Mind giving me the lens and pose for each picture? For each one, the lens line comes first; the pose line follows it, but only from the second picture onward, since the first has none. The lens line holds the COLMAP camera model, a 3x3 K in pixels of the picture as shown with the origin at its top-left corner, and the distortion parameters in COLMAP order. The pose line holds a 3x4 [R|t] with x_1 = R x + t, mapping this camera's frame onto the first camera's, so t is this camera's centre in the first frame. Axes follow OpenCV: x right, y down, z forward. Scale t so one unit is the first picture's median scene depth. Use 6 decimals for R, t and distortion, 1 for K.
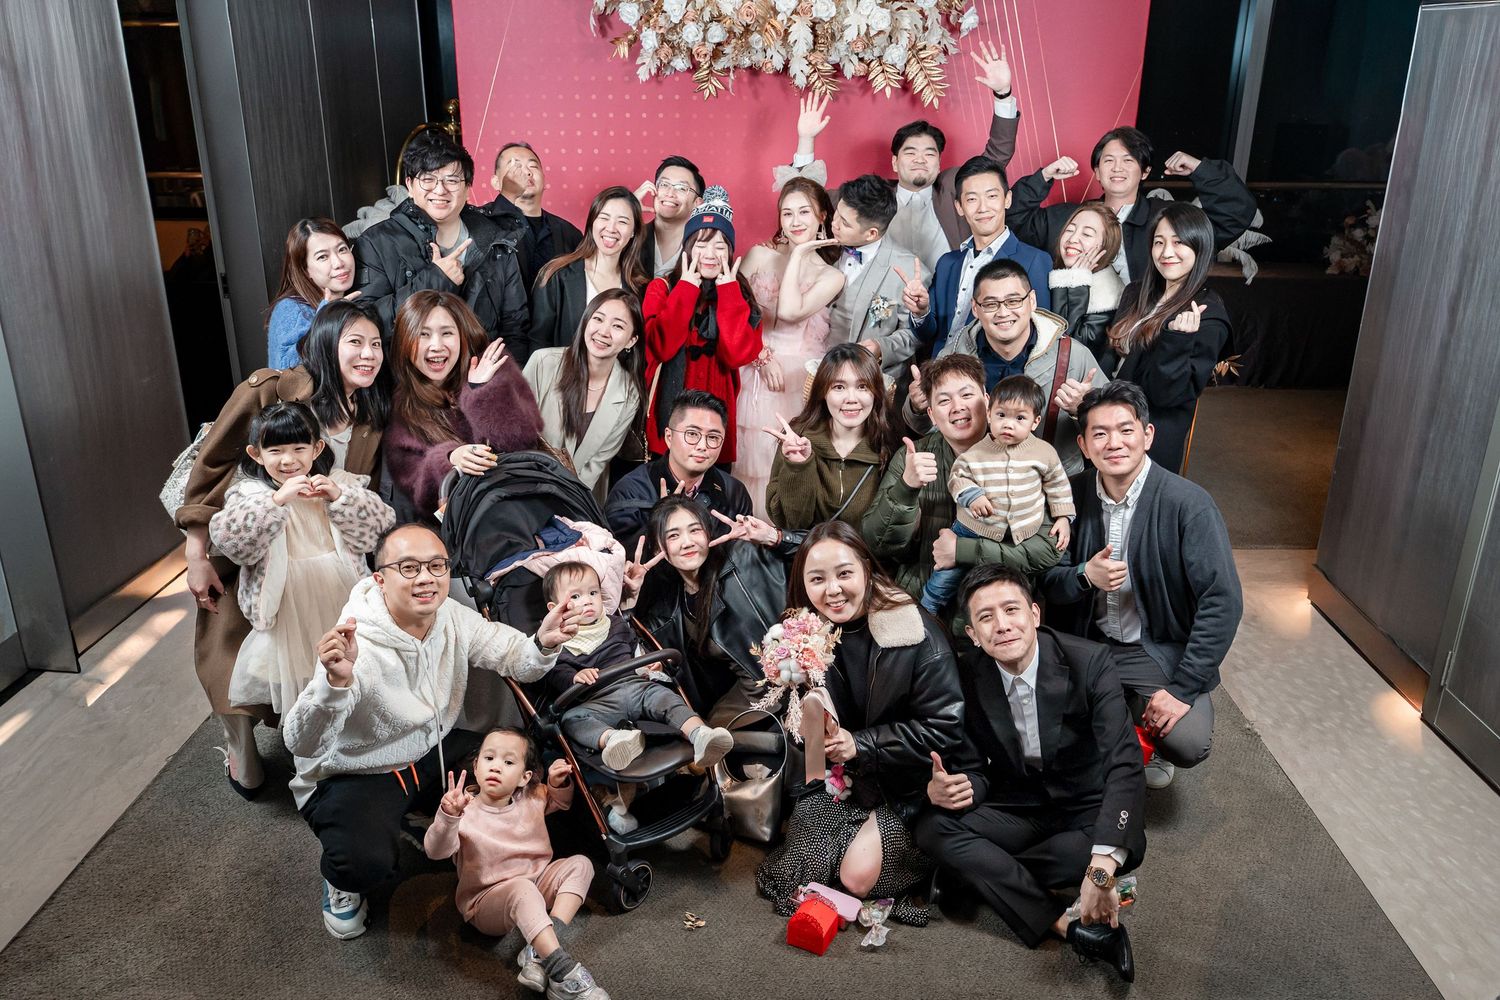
lens RADIAL K [[1141.3, 0, 753.5], [0, 1141.3, 499.5], [0, 0, 1]] dist [-0.002894, 0.001088]
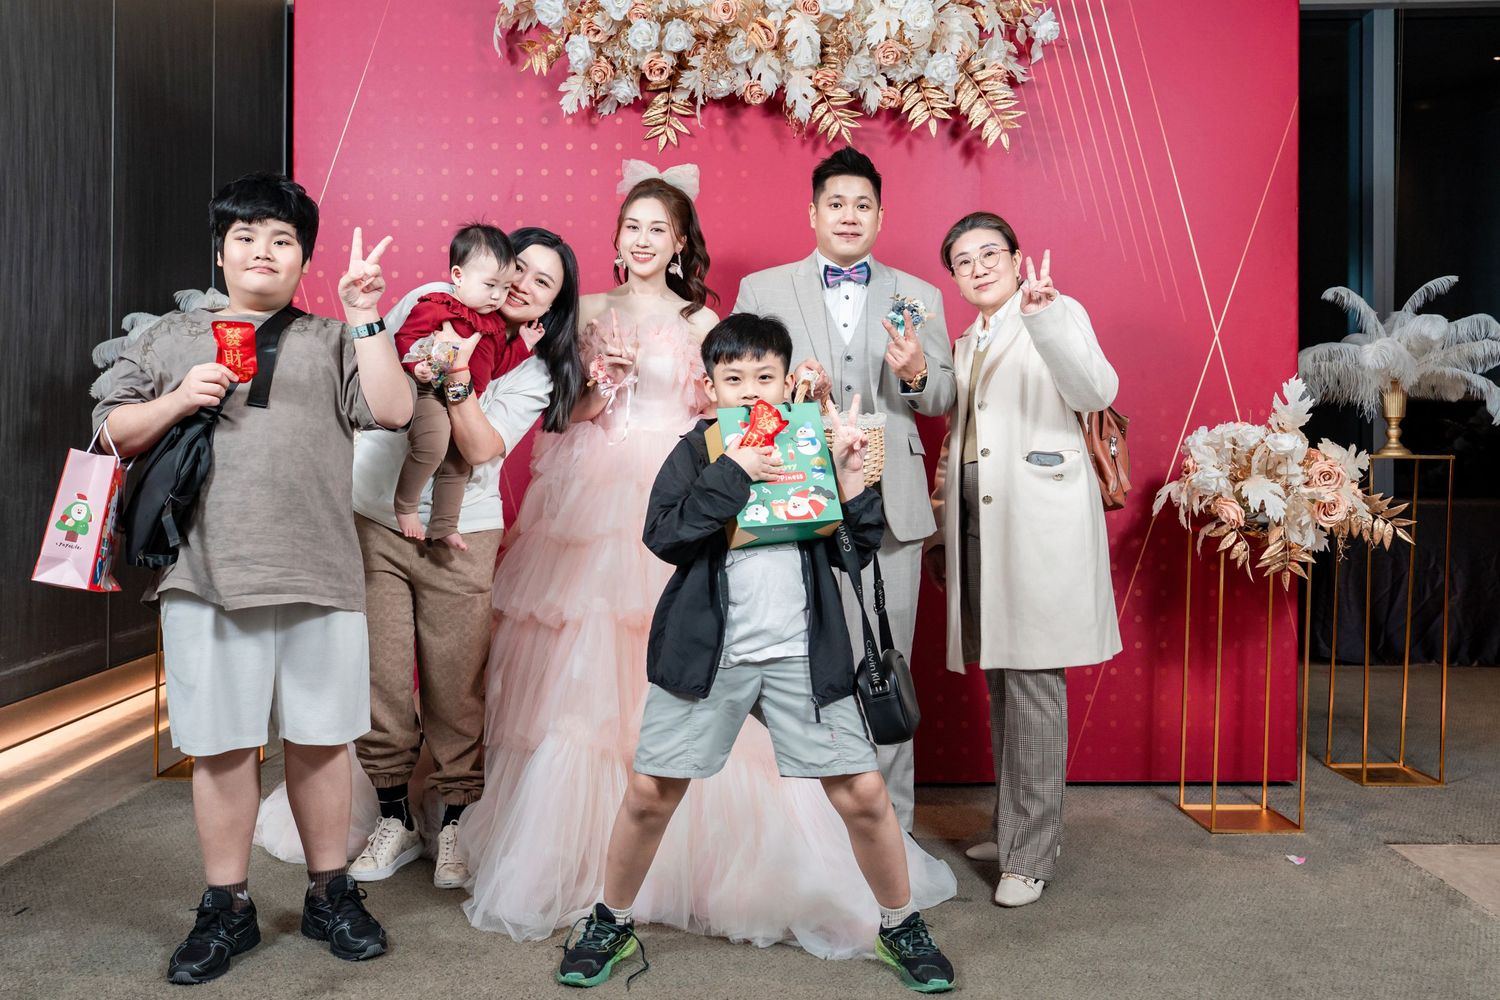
lens RADIAL K [[1358.2, 0, 748.4], [0, 1358.2, 450.1], [0, 0, 1]] dist [0.003527, -0.002701]
pose [[0.999694, -0.001426, 0.024685, -0.010827], [0.010278, 0.931962, -0.362410, 0.110487], [-0.022488, 0.362553, 0.931692, 0.325855]]
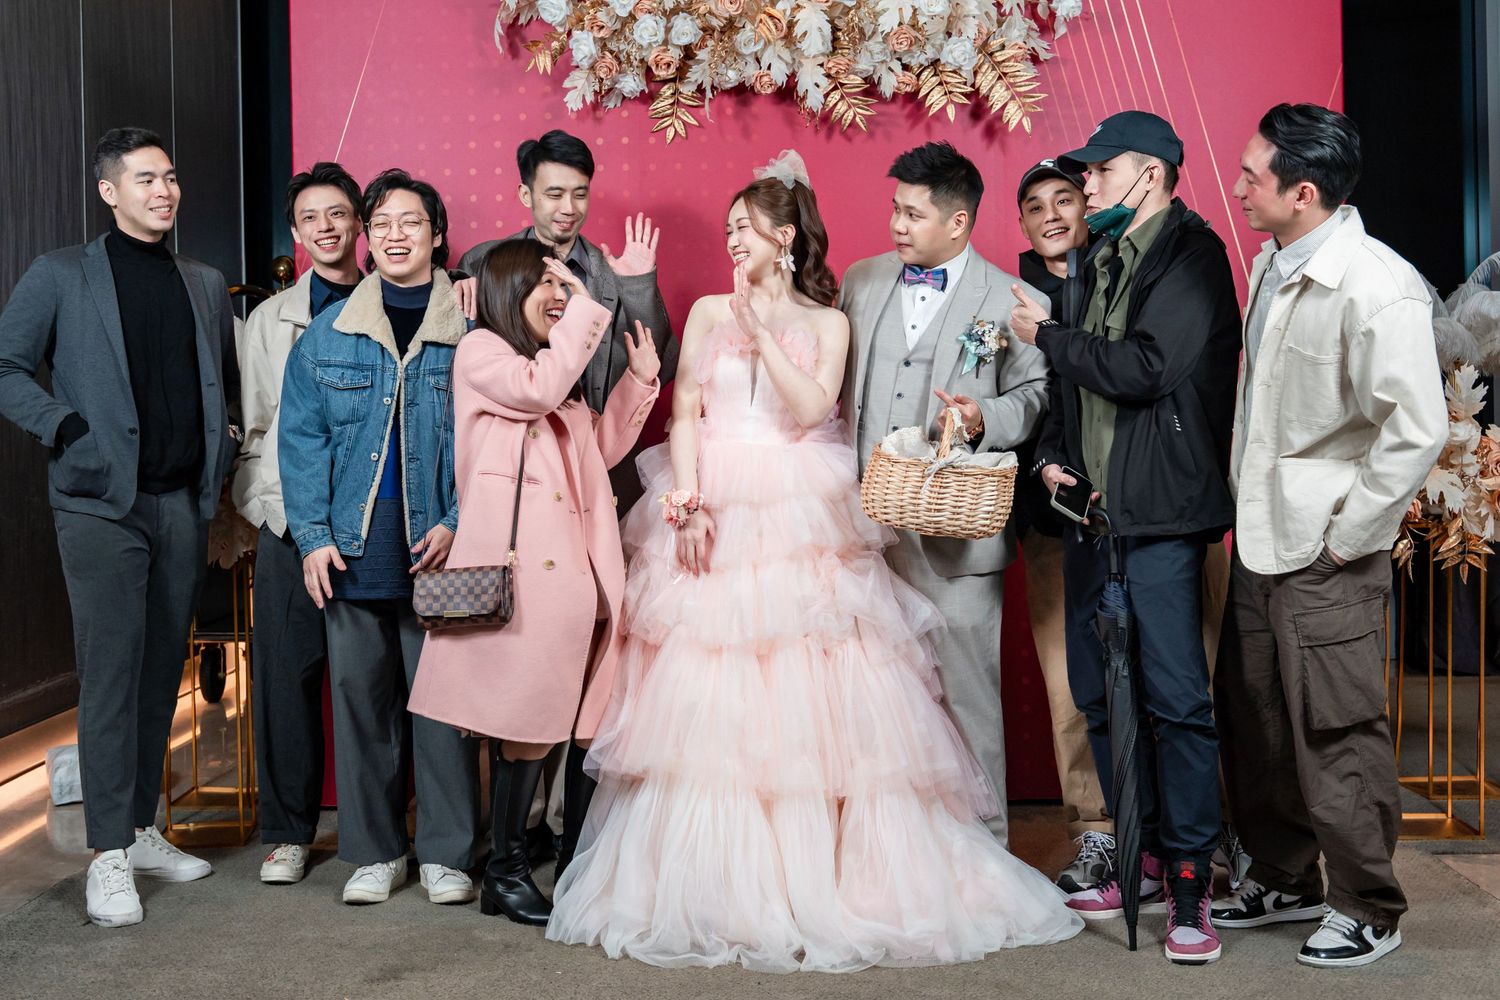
lens RADIAL K [[1775.5, 0, 679.3], [0, 1775.5, 436.5], [0, 0, 1]] dist [0.008687, 0.000000]
pose [[0.999269, -0.025438, -0.028521, -0.011974], [0.013596, 0.934085, -0.356792, 0.172865], [0.035717, 0.356144, 0.933748, 0.119678]]
